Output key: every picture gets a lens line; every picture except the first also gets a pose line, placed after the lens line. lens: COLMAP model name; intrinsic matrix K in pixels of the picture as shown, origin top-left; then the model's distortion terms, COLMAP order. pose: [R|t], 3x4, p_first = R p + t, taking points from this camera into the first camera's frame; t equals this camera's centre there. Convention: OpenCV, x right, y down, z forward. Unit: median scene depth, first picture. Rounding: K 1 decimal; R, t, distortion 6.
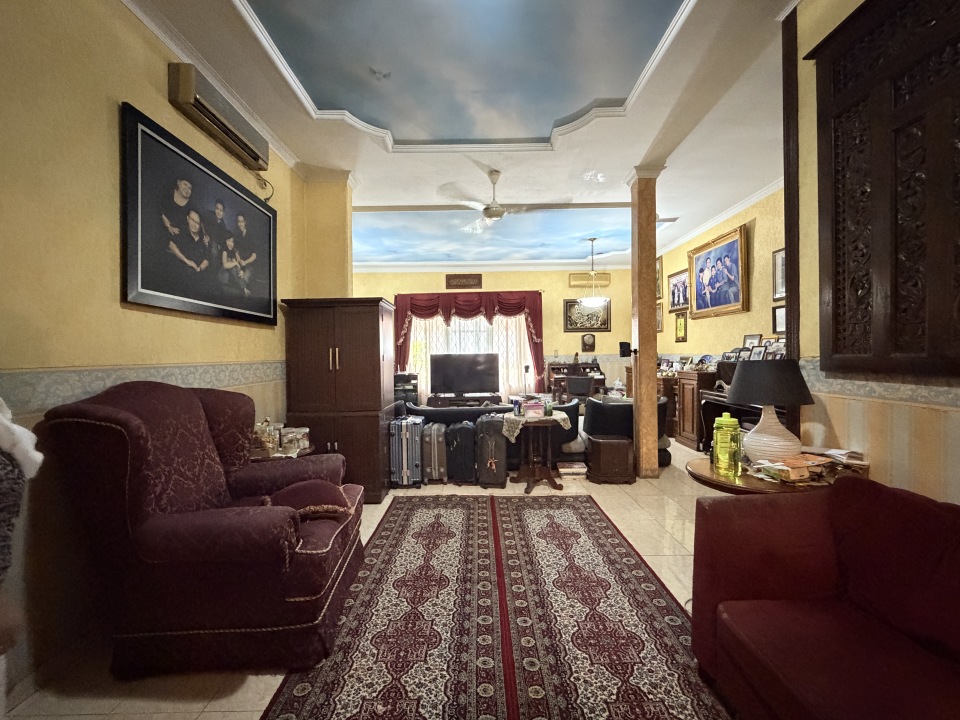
lens RADIAL K [[381.9, 0, 478.6], [0, 381.9, 356.3], [0, 0, 1]] dist [0.000416, -0.000050]
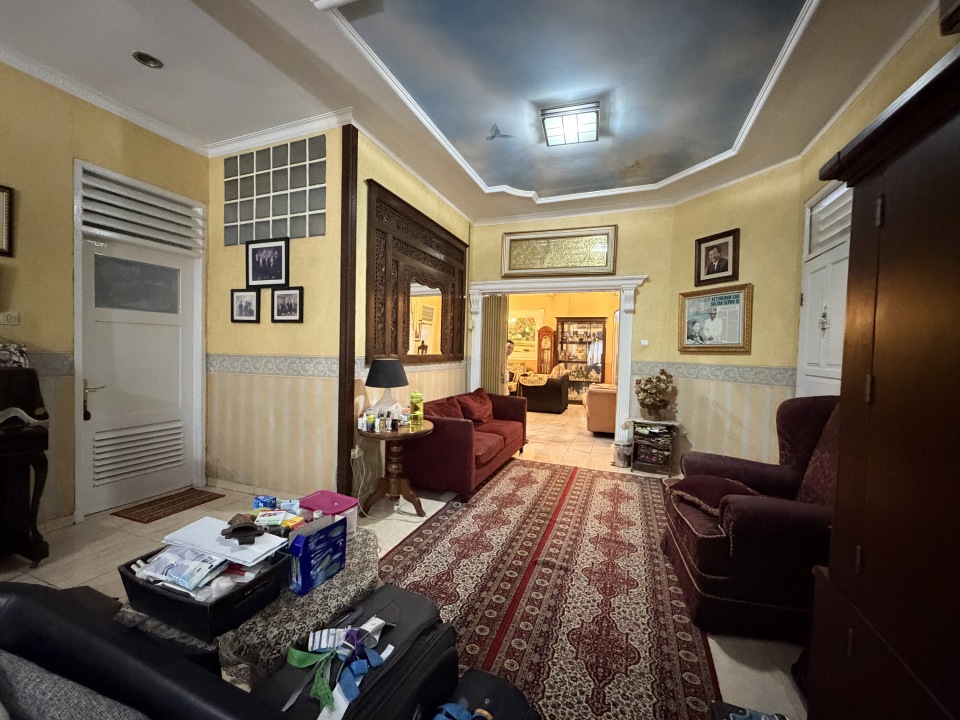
lens RADIAL K [[381.9, 0, 480.1], [0, 381.9, 360.4], [0, 0, 1]] dist [0.000416, -0.000050]
pose [[-0.932912, -0.019610, 0.359570, -0.165944], [-0.012142, 0.999661, 0.023017, -0.019449], [-0.359899, 0.017107, -0.932834, 1.882692]]
